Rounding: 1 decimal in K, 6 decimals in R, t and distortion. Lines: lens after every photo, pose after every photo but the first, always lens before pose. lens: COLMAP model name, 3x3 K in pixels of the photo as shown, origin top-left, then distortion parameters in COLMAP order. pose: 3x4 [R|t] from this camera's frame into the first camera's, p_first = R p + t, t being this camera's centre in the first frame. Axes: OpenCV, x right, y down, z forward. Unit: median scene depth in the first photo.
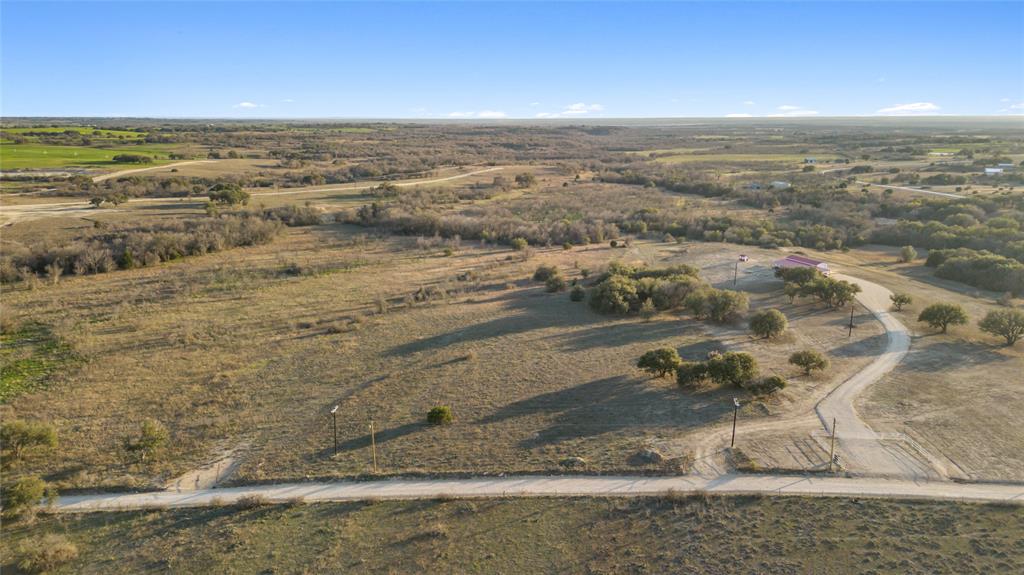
lens RADIAL K [[719.1, 0, 512.3], [0, 719.1, 288.7], [0, 0, 1]] dist [0.060825, -0.064020]
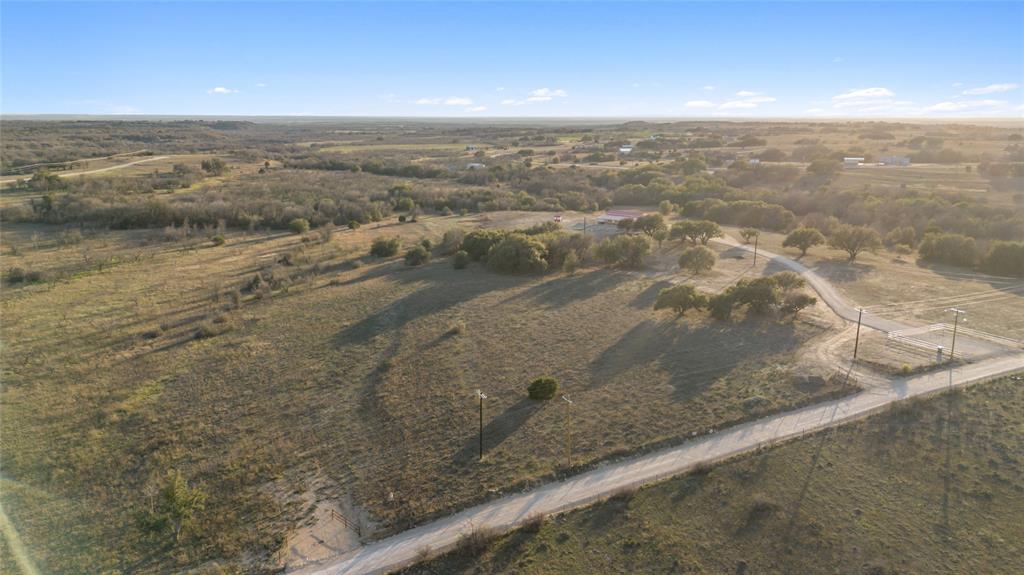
lens RADIAL K [[719.1, 0, 519.4], [0, 719.1, 288.8], [0, 0, 1]] dist [0.060825, -0.064020]
pose [[0.872500, -0.112810, 0.475413, -0.272135], [0.111123, 0.993299, 0.031760, 0.021325], [-0.475811, 0.025119, 0.879189, 0.173670]]
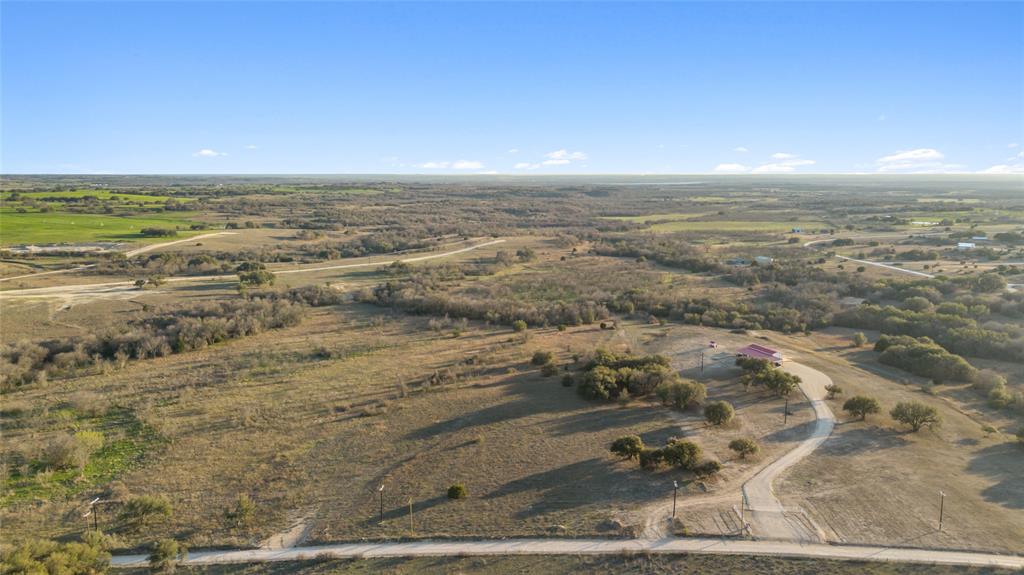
lens RADIAL K [[719.1, 0, 512.0], [0, 719.1, 283.9], [0, 0, 1]] dist [0.060825, -0.064020]
pose [[0.999994, 0.002399, -0.002611, 0.001230], [-0.002608, 0.996548, -0.082976, -0.051754], [0.002403, 0.082982, 0.996548, -0.195018]]
